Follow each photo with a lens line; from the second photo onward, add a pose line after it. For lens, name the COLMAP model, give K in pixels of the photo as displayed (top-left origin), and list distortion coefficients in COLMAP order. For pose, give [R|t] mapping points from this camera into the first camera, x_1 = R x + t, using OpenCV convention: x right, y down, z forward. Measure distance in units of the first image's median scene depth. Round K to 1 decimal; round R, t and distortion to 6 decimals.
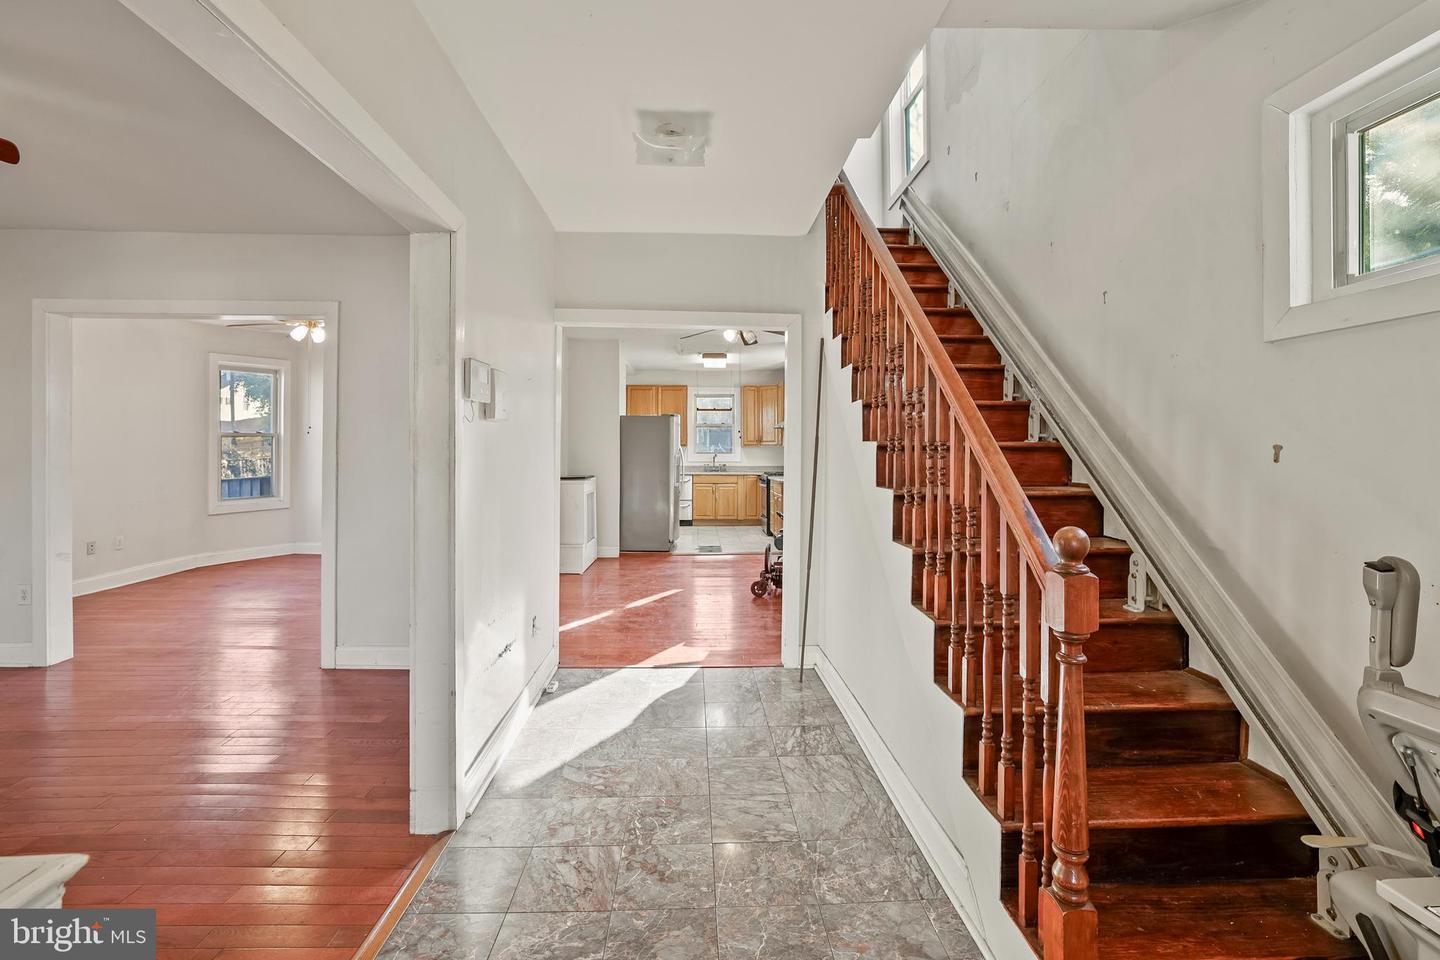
lens RADIAL K [[620.8, 0, 706.1], [0, 620.8, 474.2], [0, 0, 1]] dist [-0.030590, 0.003086]
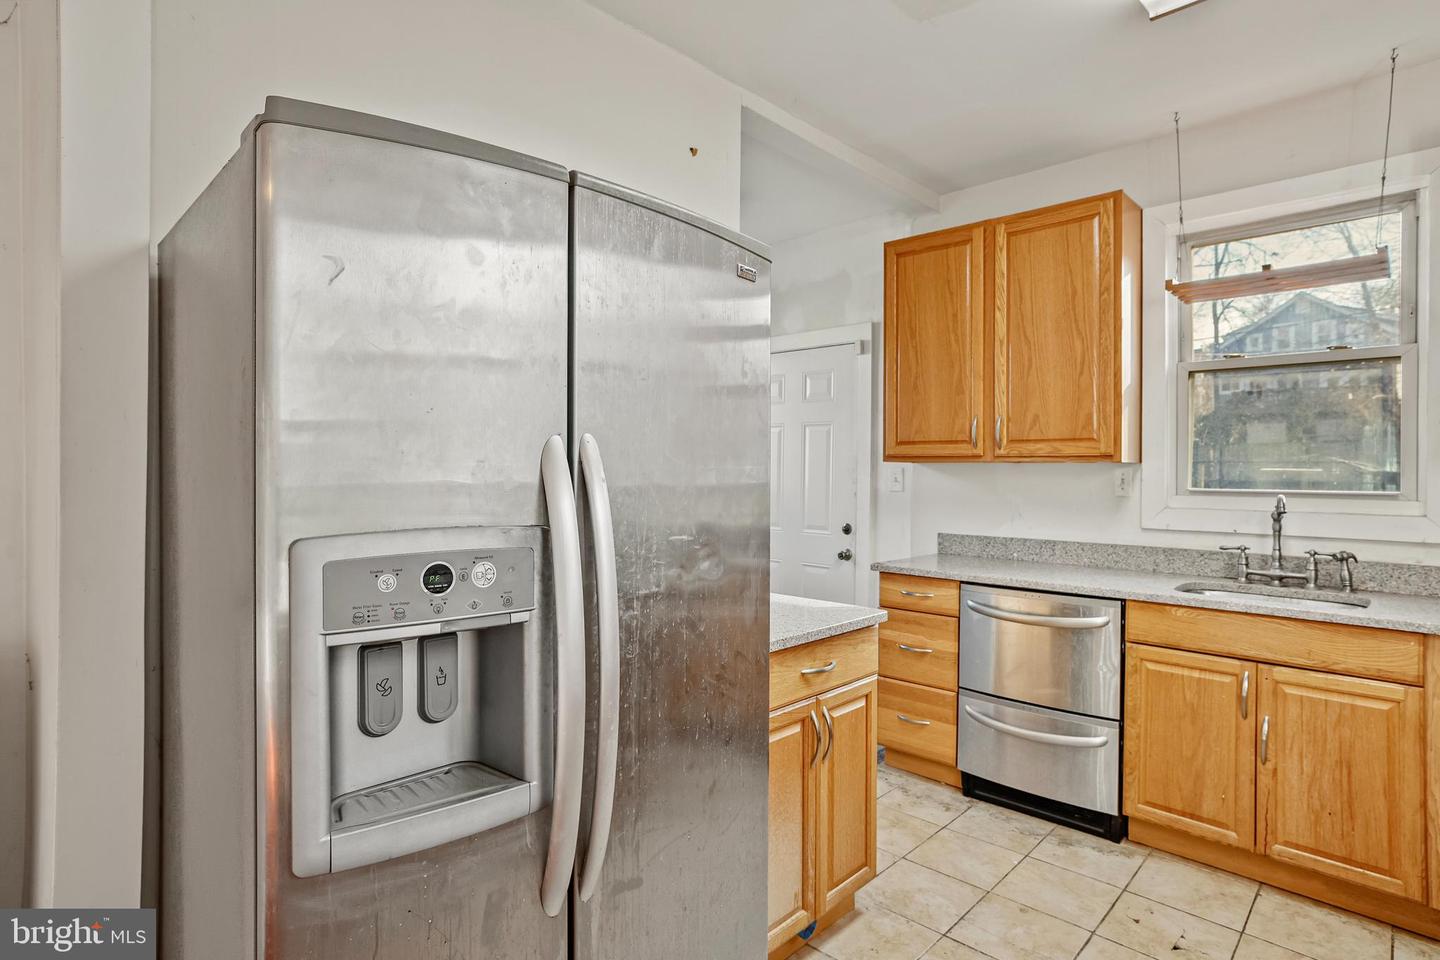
lens RADIAL K [[750.8, 0, 720.4], [0, 750.8, 465.4], [0, 0, 1]] dist [-0.021627, 0.015700]
pose [[0.716376, 0.000624, -0.697714, 0.079299], [-0.032233, 0.998961, -0.032203, -0.044433], [0.696969, 0.045559, 0.715652, 1.041080]]
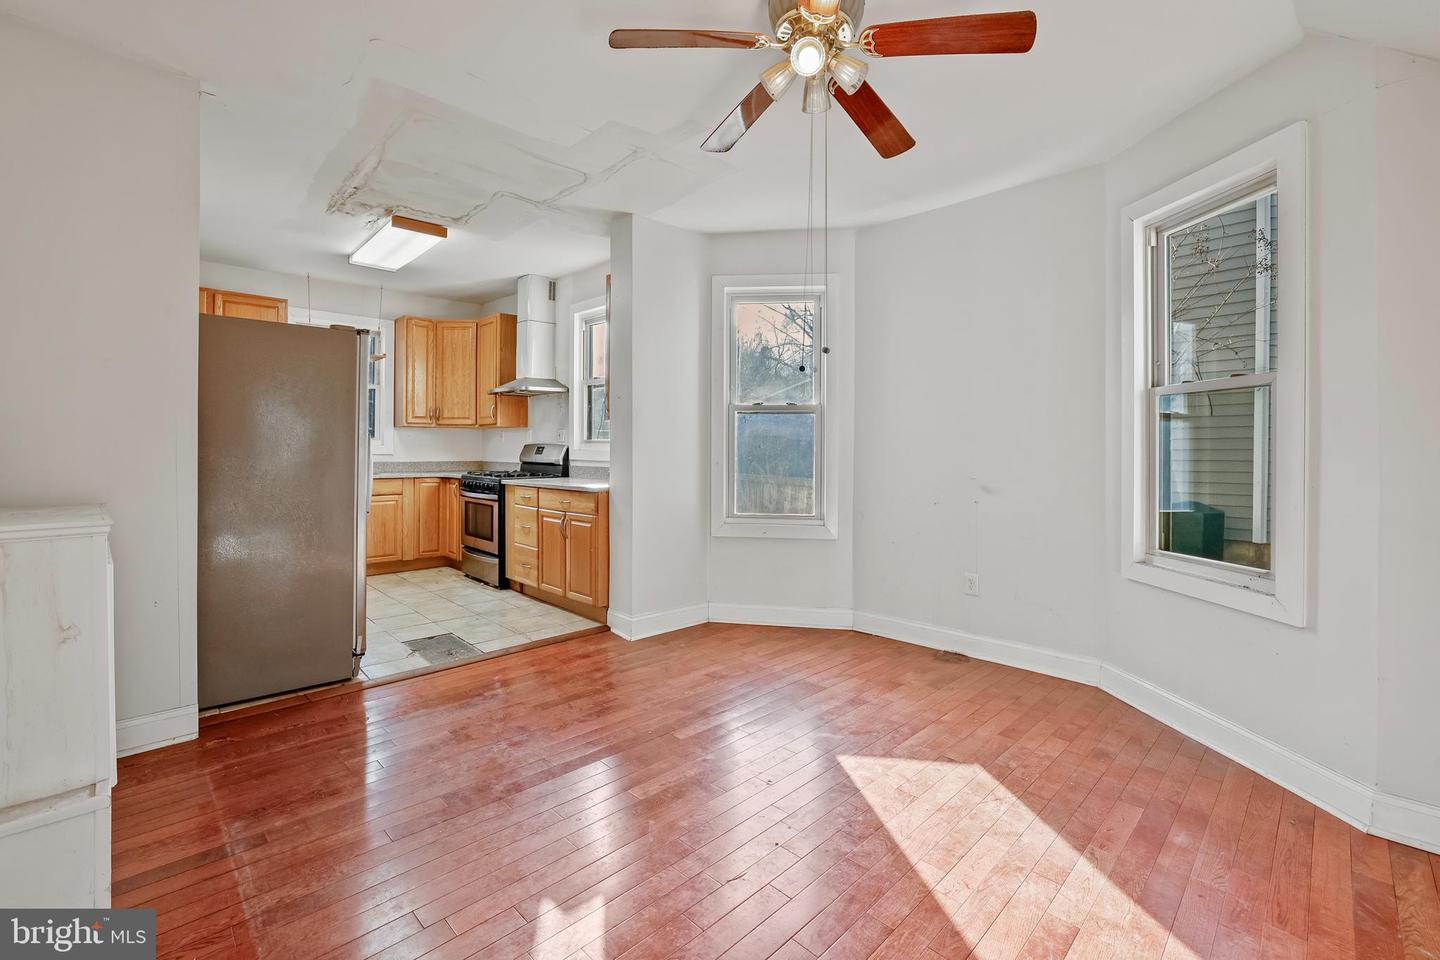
lens RADIAL K [[620.8, 0, 716.9], [0, 620.8, 449.3], [0, 0, 1]] dist [-0.030590, 0.003086]
pose [[0.725342, 0.002190, 0.688385, -0.171949], [0.019897, 0.999510, -0.024146, -0.007800], [-0.688101, 0.031211, 0.724943, 0.606720]]
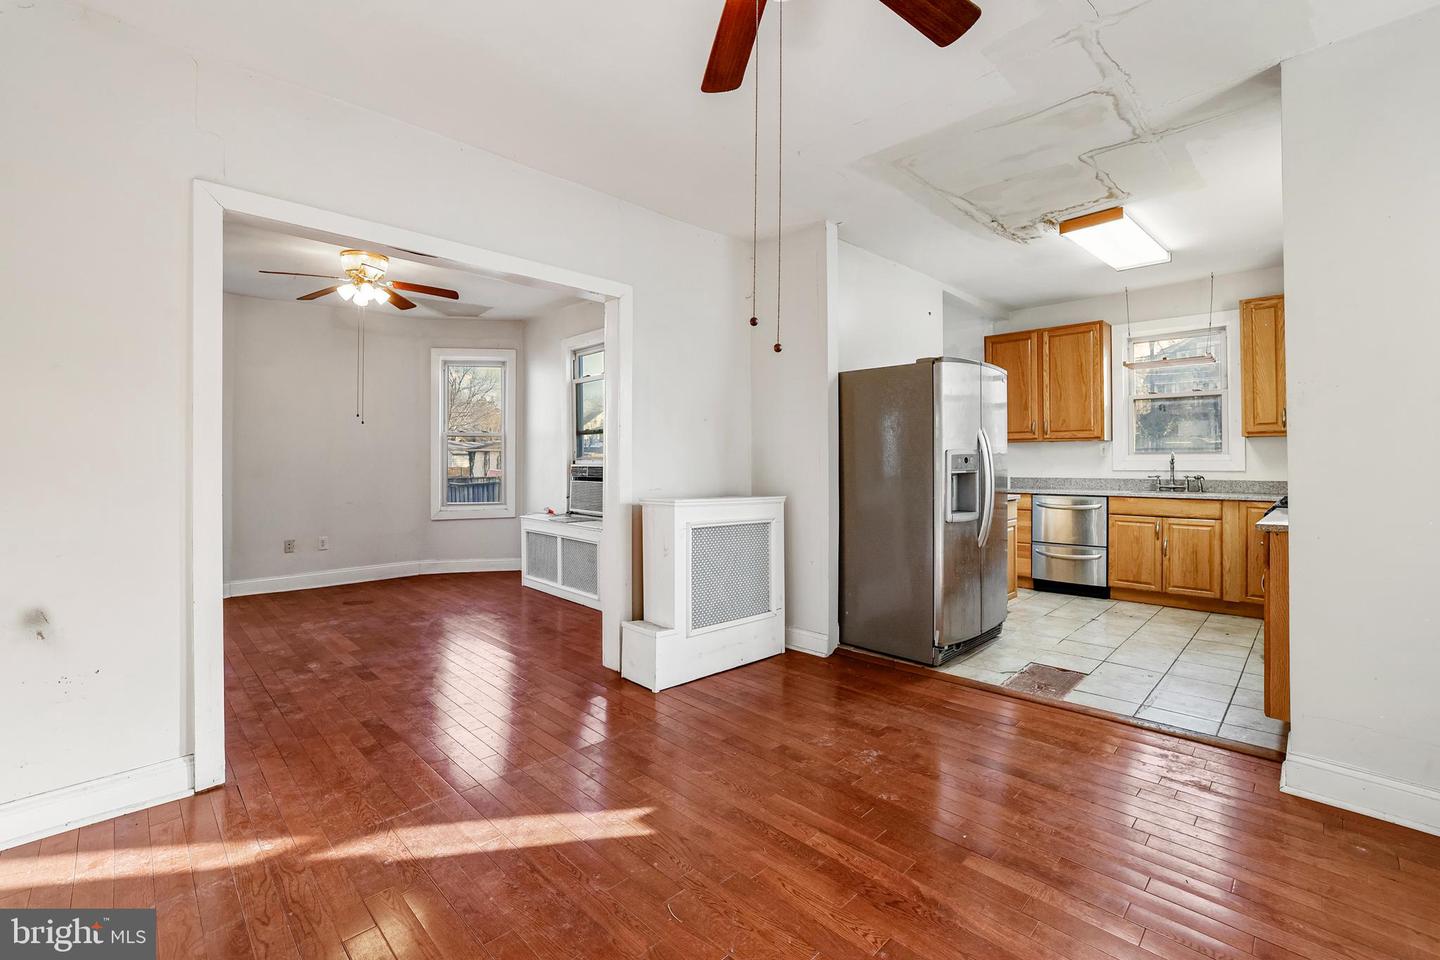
lens RADIAL K [[620.8, 0, 721.1], [0, 620.8, 456.4], [0, 0, 1]] dist [-0.030590, 0.003086]
pose [[0.695216, -0.008778, -0.718747, 0.165553], [-0.025035, 0.999023, -0.036416, -0.007486], [0.718364, 0.043311, 0.694317, 0.627892]]
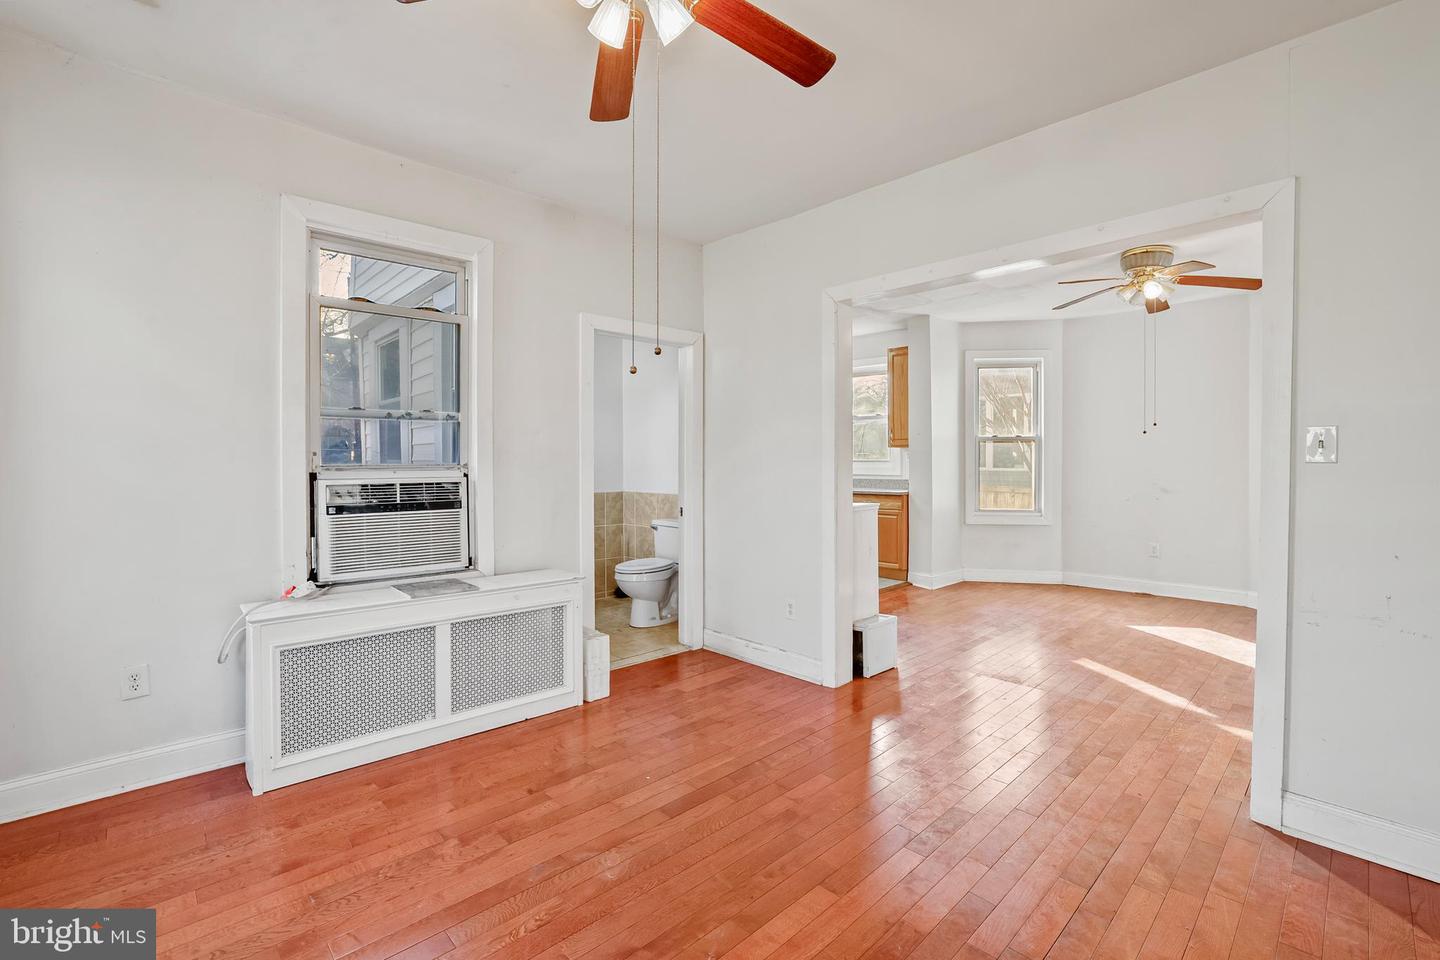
lens RADIAL K [[620.8, 0, 723.3], [0, 620.8, 467.4], [0, 0, 1]] dist [-0.030590, 0.003086]
pose [[0.738564, -0.010086, 0.674108, -0.626543], [0.028339, 0.999469, -0.016094, -0.016370], [-0.673588, 0.030990, 0.738457, 0.618390]]
